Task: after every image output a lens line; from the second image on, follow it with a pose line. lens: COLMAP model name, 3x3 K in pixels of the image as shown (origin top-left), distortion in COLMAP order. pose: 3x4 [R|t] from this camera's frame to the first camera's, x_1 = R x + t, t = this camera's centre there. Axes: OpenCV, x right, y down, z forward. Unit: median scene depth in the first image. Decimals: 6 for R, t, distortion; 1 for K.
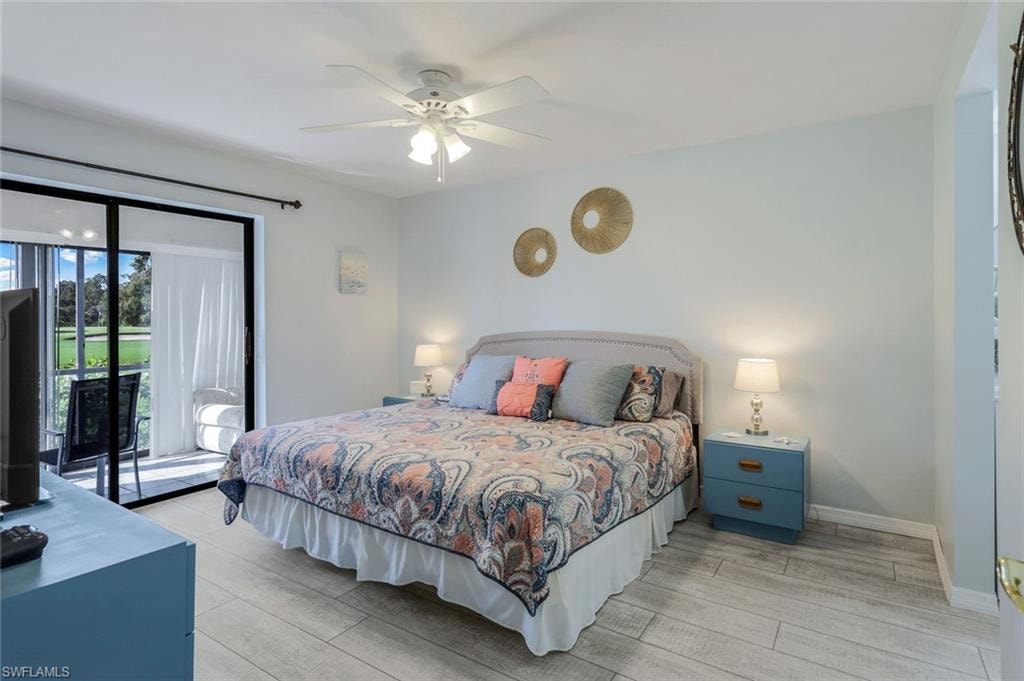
lens RADIAL K [[496.3, 0, 510.1], [0, 496.3, 316.3], [0, 0, 1]] dist [0.004276, 0.000337]
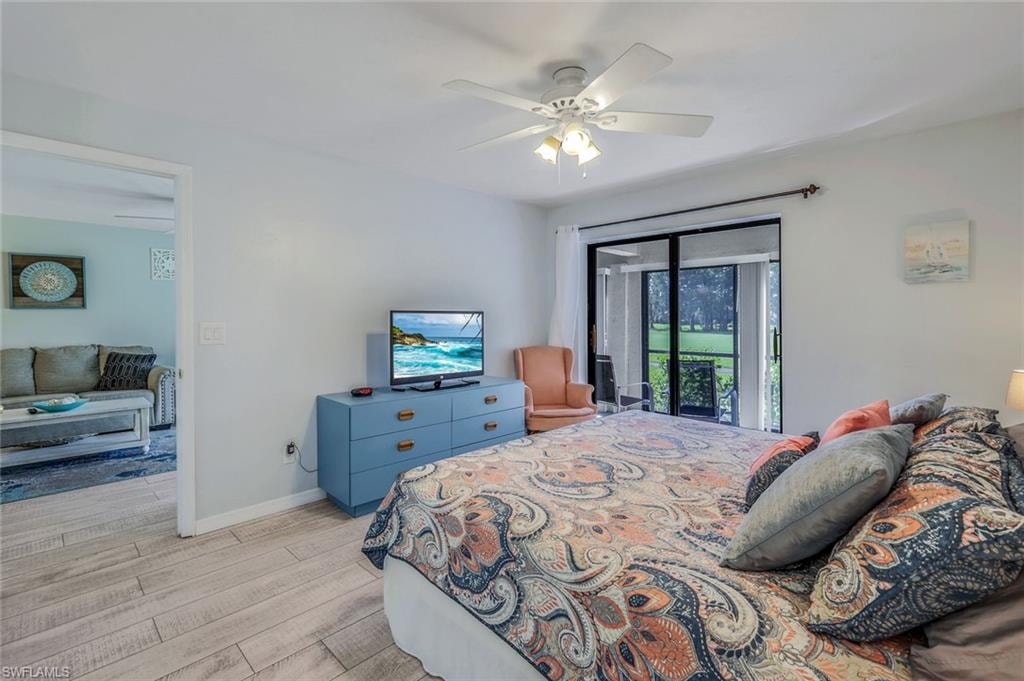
lens RADIAL K [[453.7, 0, 515.9], [0, 453.7, 314.3], [0, 0, 1]] dist [0.002633, 0.000389]
pose [[-0.173448, 0.001682, -0.984842, 0.585432], [0.005260, 0.999986, 0.000781, -0.010261], [0.984829, -0.005045, -0.173454, 0.818348]]
